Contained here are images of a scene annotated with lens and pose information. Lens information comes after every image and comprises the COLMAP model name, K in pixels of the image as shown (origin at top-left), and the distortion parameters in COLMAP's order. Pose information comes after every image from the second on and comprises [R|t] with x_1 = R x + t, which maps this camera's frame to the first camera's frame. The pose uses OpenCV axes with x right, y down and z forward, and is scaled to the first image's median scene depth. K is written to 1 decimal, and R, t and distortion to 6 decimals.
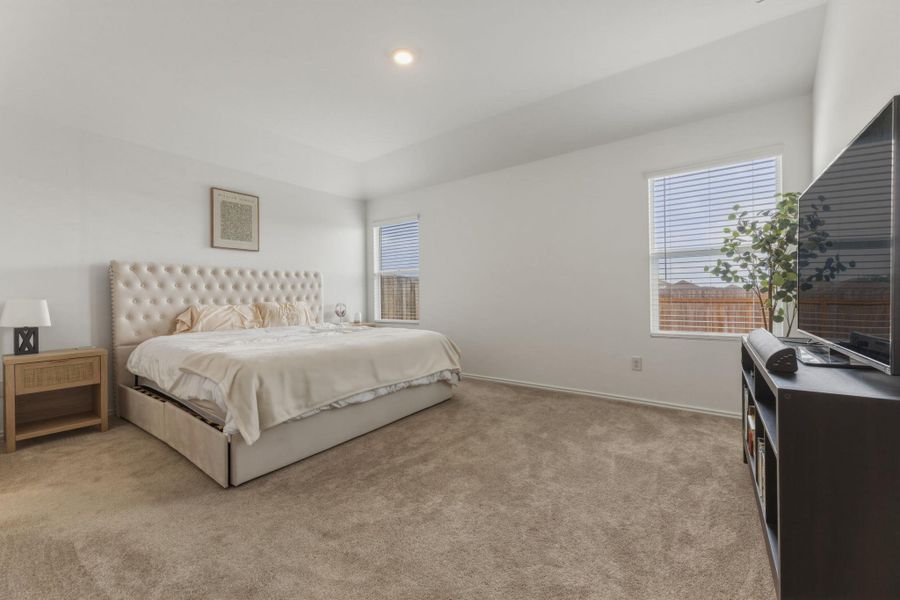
lens RADIAL K [[362.5, 0, 449.6], [0, 362.5, 296.7], [0, 0, 1]] dist [0.001724, 0.001434]
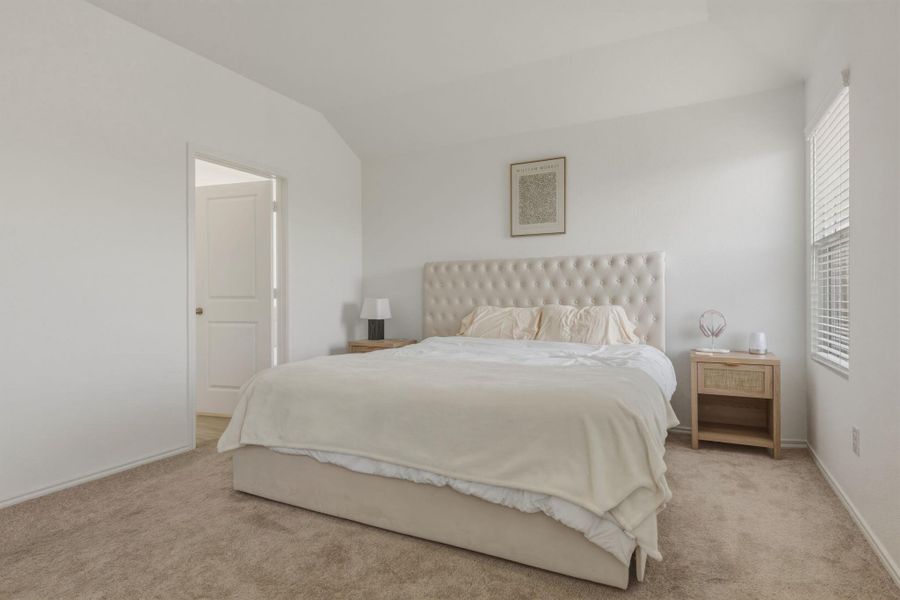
lens RADIAL K [[474.1, 0, 451.0], [0, 474.1, 284.9], [0, 0, 1]] dist [0.037761, 0.000128]
pose [[0.162333, -0.021320, -0.986506, 0.371002], [-0.008320, 0.999701, -0.022974, -0.000413], [0.986701, 0.011938, 0.162107, 0.663275]]
